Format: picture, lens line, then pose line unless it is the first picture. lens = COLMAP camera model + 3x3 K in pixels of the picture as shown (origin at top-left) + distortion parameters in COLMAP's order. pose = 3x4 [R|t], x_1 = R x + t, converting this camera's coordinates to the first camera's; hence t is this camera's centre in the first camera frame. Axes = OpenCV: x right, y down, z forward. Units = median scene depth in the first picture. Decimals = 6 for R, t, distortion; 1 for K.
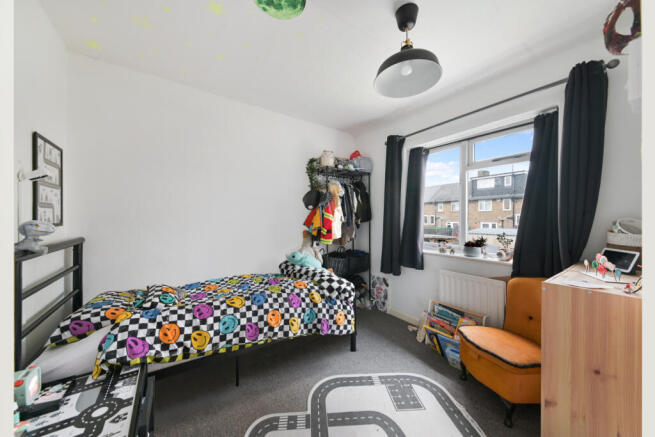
lens RADIAL K [[241.2, 0, 329.5], [0, 241.2, 215.2], [0, 0, 1]] dist [0.000464, -0.000135]
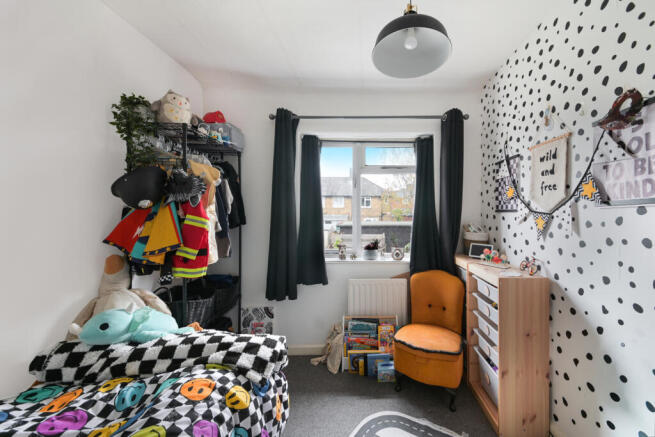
lens RADIAL K [[255.6, 0, 327.6], [0, 255.6, 204.9], [0, 0, 1]] dist [0.001027, -0.000357]
pose [[0.529636, 0.019846, 0.847993, -0.354328], [-0.015729, 0.999784, -0.013574, -0.032986], [-0.848079, -0.006149, 0.529833, 0.514044]]
